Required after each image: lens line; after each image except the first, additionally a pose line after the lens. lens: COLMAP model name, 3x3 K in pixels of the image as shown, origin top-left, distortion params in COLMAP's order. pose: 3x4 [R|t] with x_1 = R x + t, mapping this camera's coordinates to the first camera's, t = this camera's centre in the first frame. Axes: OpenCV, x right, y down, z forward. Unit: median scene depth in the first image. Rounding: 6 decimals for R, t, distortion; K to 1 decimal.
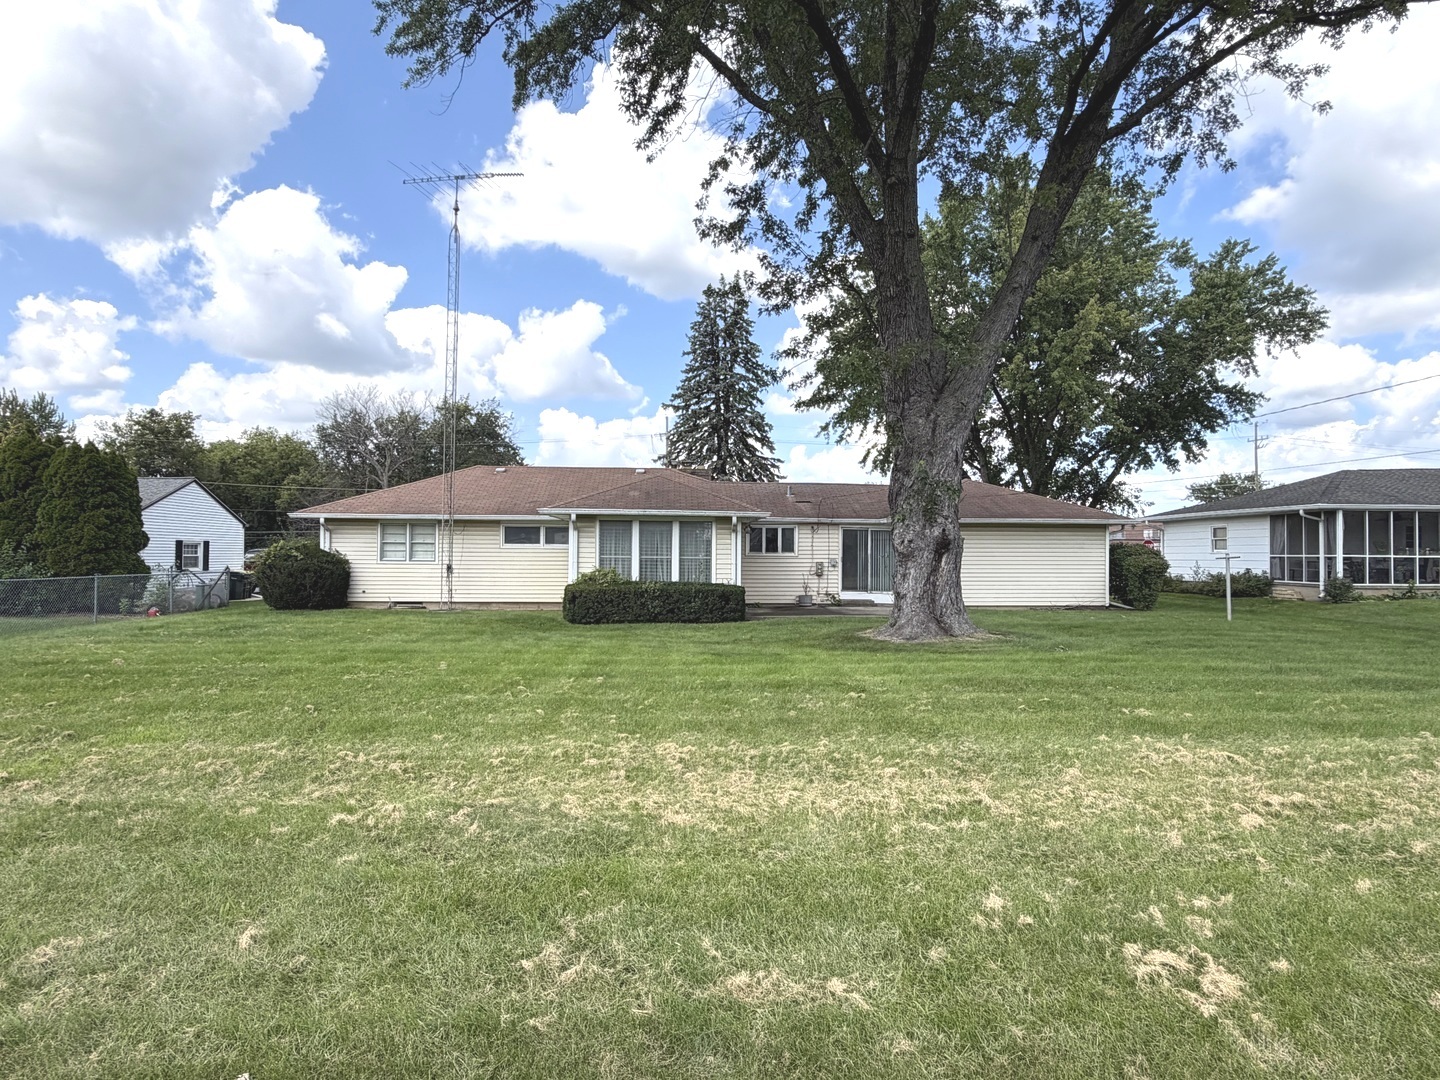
lens RADIAL K [[834.7, 0, 720.0], [0, 834.7, 540.0], [0, 0, 1]] dist [-0.002715, -0.000934]
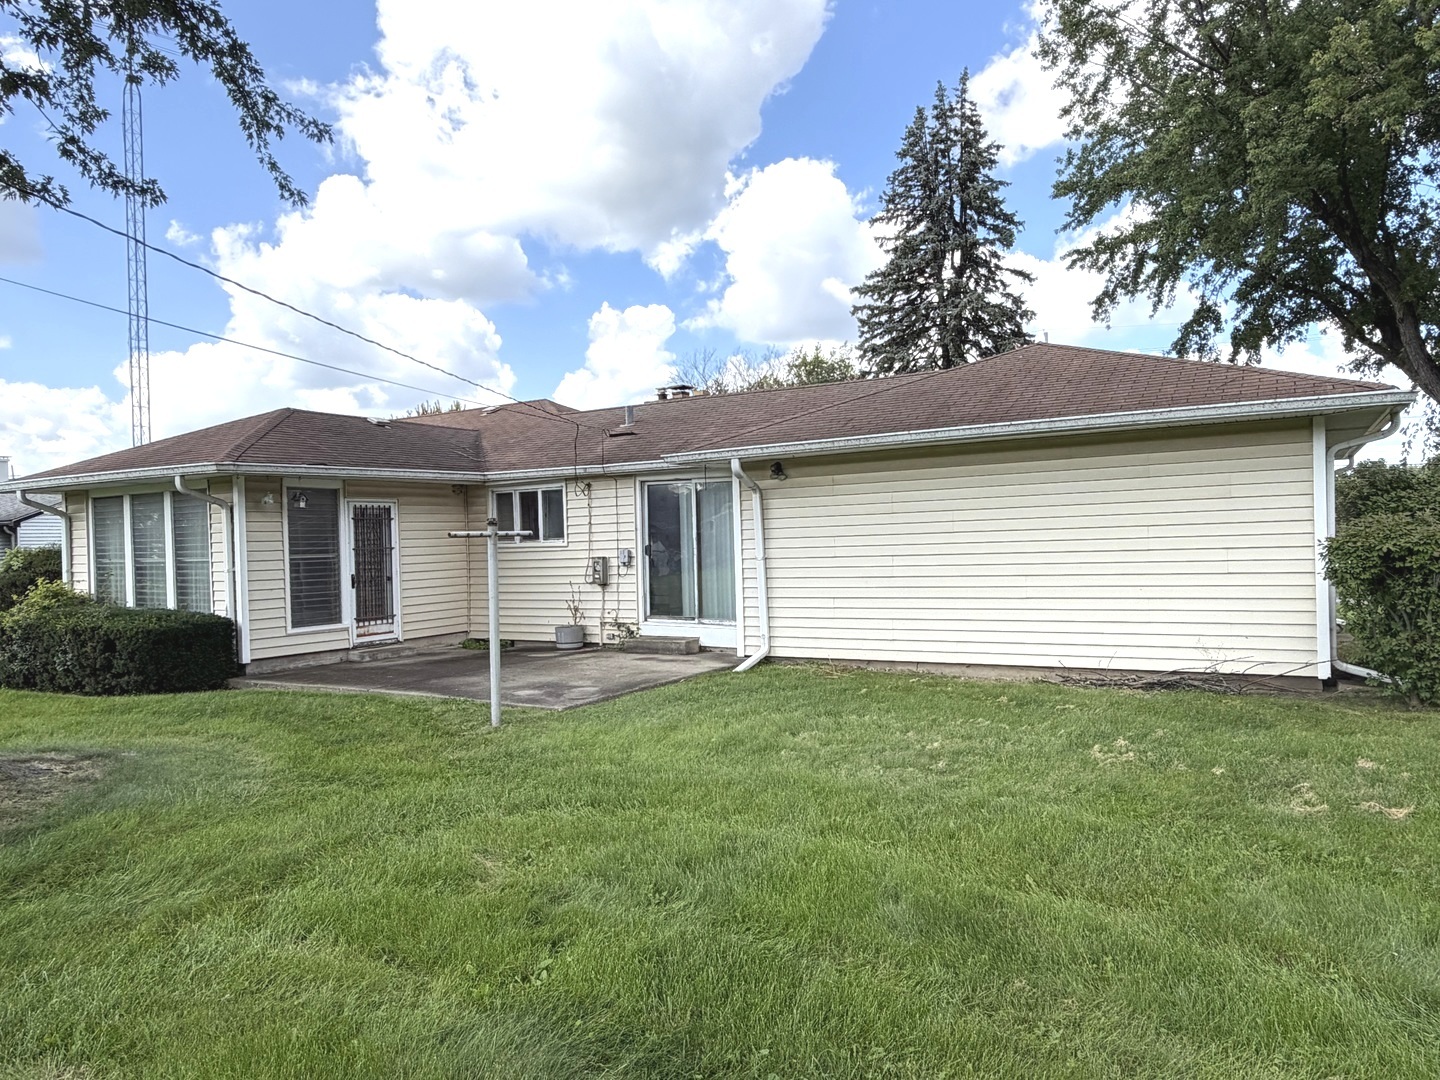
lens RADIAL K [[967.3, 0, 720.0], [0, 967.3, 540.0], [0, 0, 1]] dist [0.106907, 0.000979]
pose [[0.830822, -0.033365, -0.555536, 0.478659], [0.047228, 0.998827, 0.010642, 0.014057], [0.554530, -0.035079, 0.831424, 0.574031]]
